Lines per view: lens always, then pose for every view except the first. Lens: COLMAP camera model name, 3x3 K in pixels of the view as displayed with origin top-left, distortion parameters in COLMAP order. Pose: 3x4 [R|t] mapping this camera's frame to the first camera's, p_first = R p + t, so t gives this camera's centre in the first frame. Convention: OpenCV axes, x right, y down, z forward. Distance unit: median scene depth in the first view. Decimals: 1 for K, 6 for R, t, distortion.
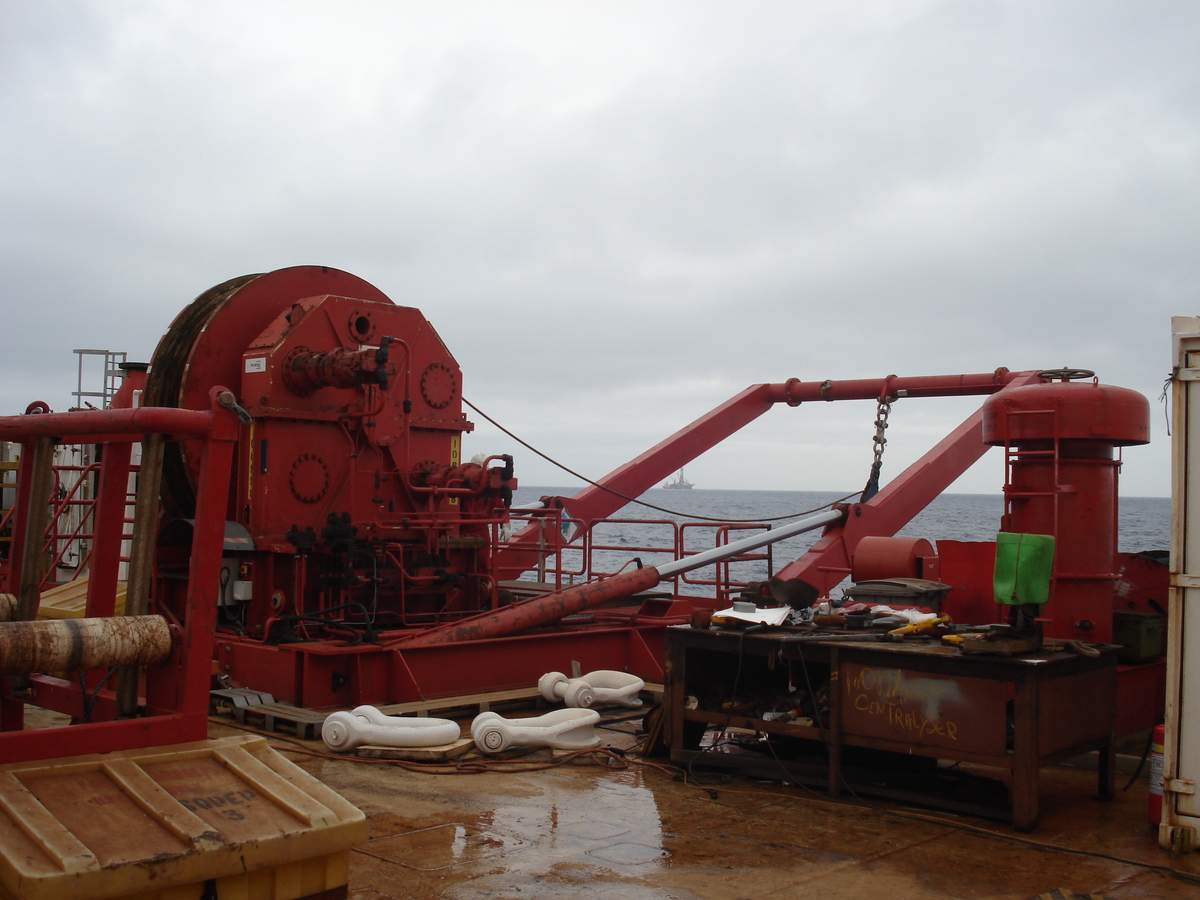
lens RADIAL K [[1353.1, 0, 602.3], [0, 1353.1, 451.1], [0, 0, 1]] dist [-0.067753, -0.111561]
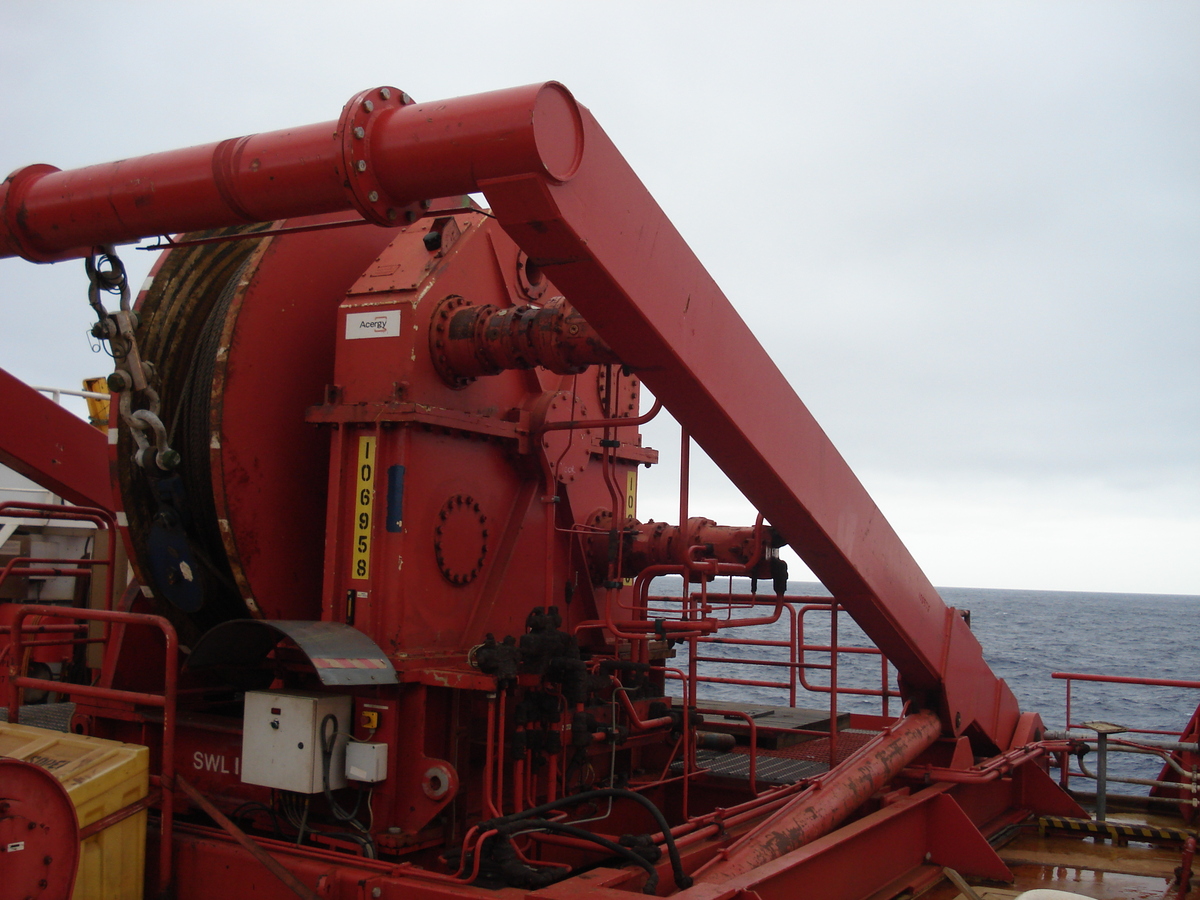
lens RADIAL K [[1353.1, 0, 602.3], [0, 1353.1, 451.1], [0, 0, 1]] dist [-0.067753, -0.111561]
pose [[0.972484, 0.031794, 0.230791, -0.299638], [-0.023044, 0.998913, -0.040509, 0.005282], [-0.231828, 0.034076, 0.972160, 0.480101]]
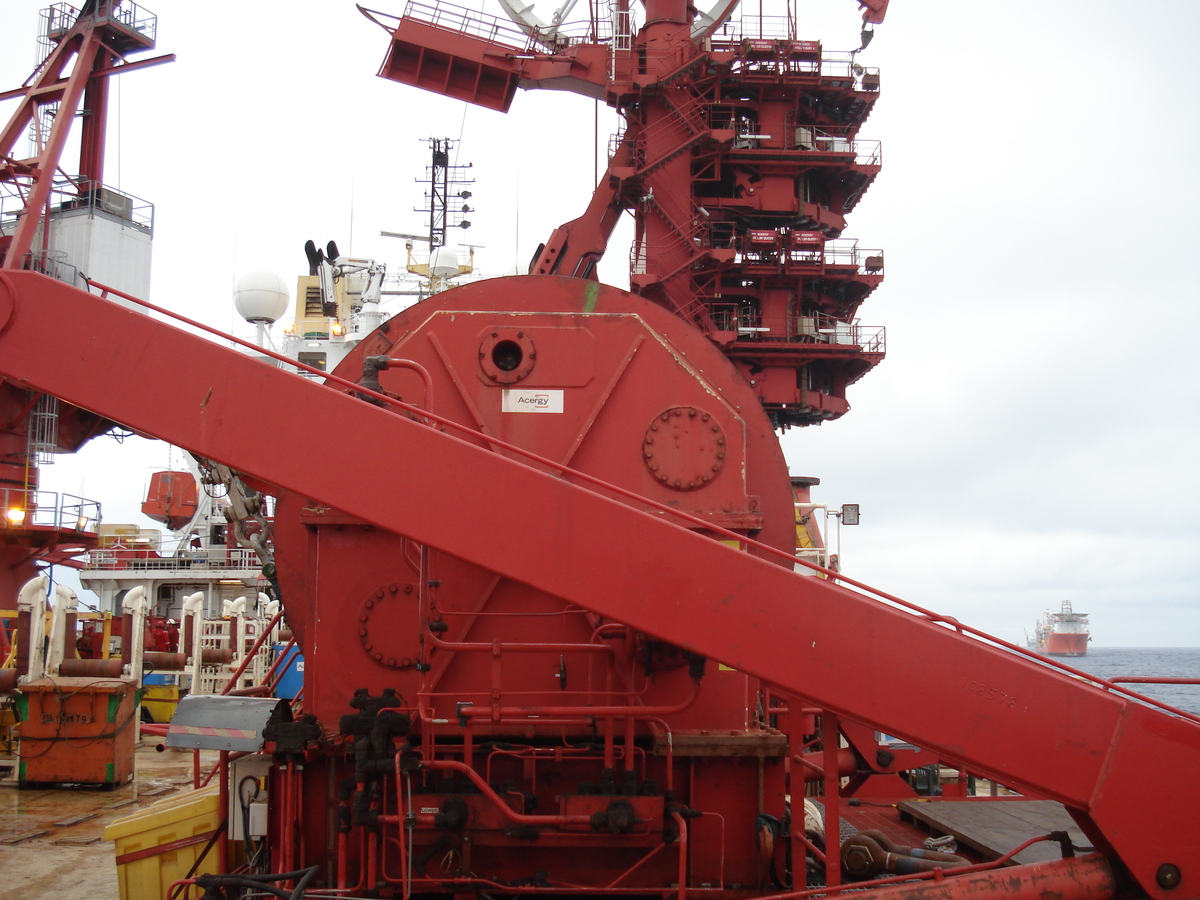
lens RADIAL K [[1353.1, 0, 602.3], [0, 1353.1, 451.1], [0, 0, 1]] dist [-0.067753, -0.111561]
pose [[0.702814, -0.107027, -0.703276, 0.268403], [0.033732, 0.992519, -0.117334, 0.016842], [0.710573, 0.058741, 0.701167, 0.678211]]
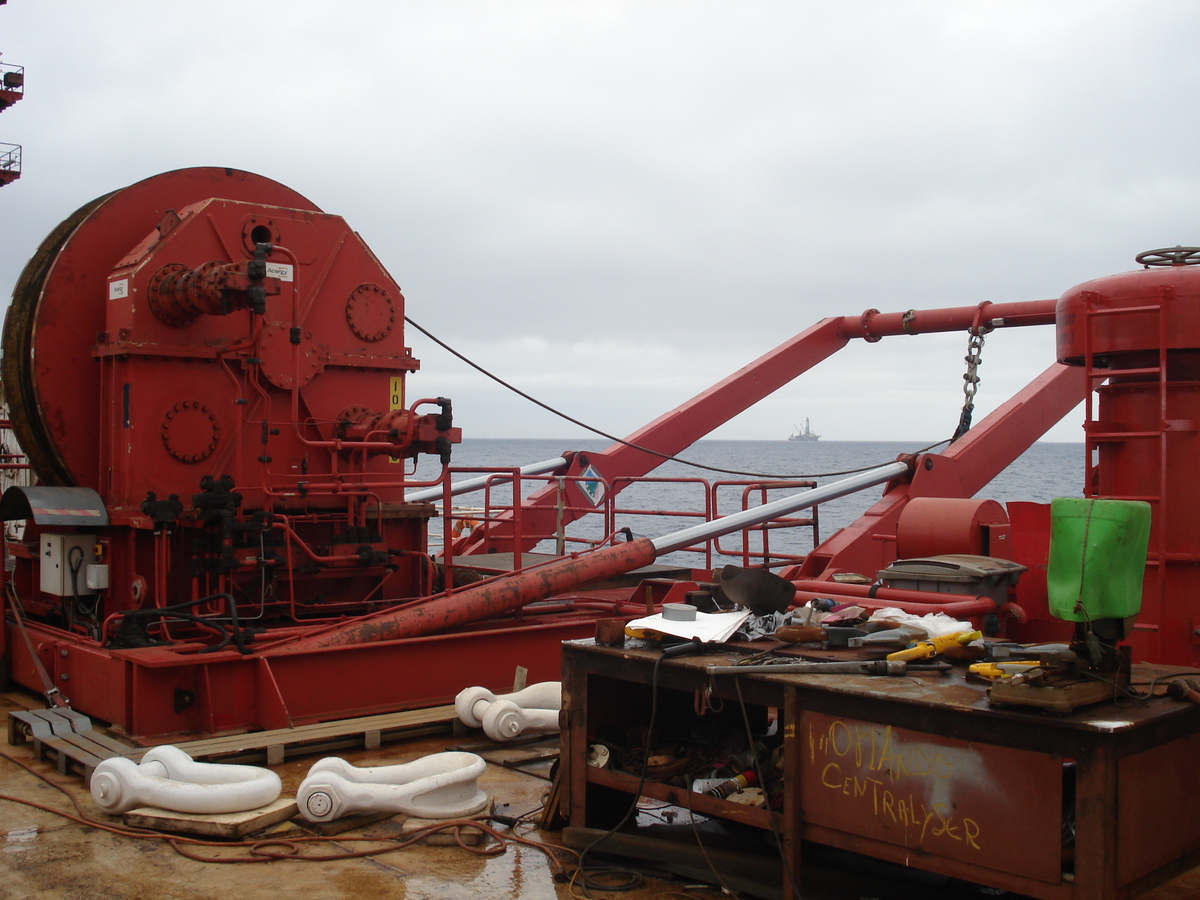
lens RADIAL K [[1353.1, 0, 602.3], [0, 1353.1, 451.1], [0, 0, 1]] dist [-0.067753, -0.111561]
pose [[0.995429, -0.015155, -0.094298, 0.098693], [0.018195, 0.999339, 0.031467, 0.011342], [0.093759, -0.033039, 0.995047, 0.254759]]
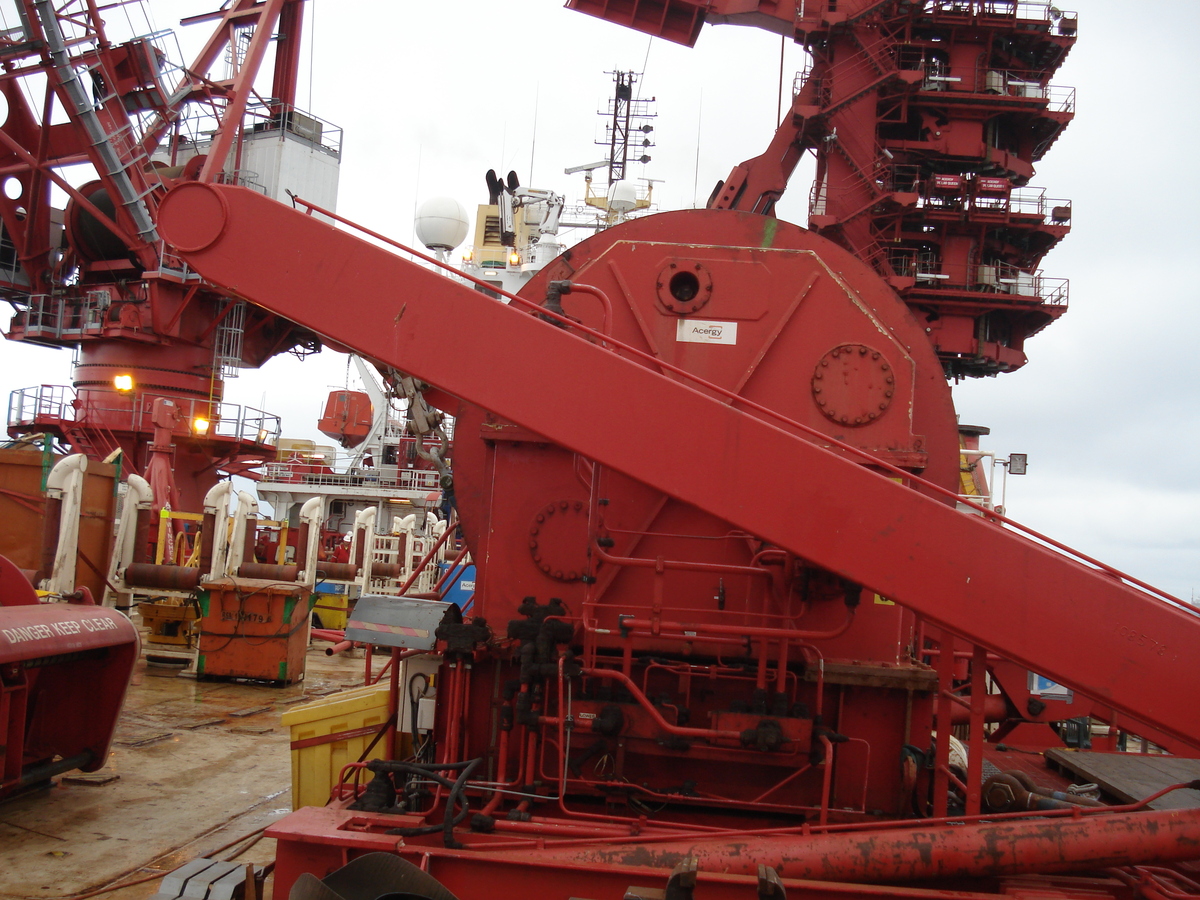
lens RADIAL K [[1353.1, 0, 602.3], [0, 1353.1, 451.1], [0, 0, 1]] dist [-0.067753, -0.111561]
pose [[0.614912, -0.037670, -0.787695, 0.282206], [-0.030891, 0.996941, -0.071791, 0.023670], [0.787990, 0.068478, 0.611868, 0.663864]]
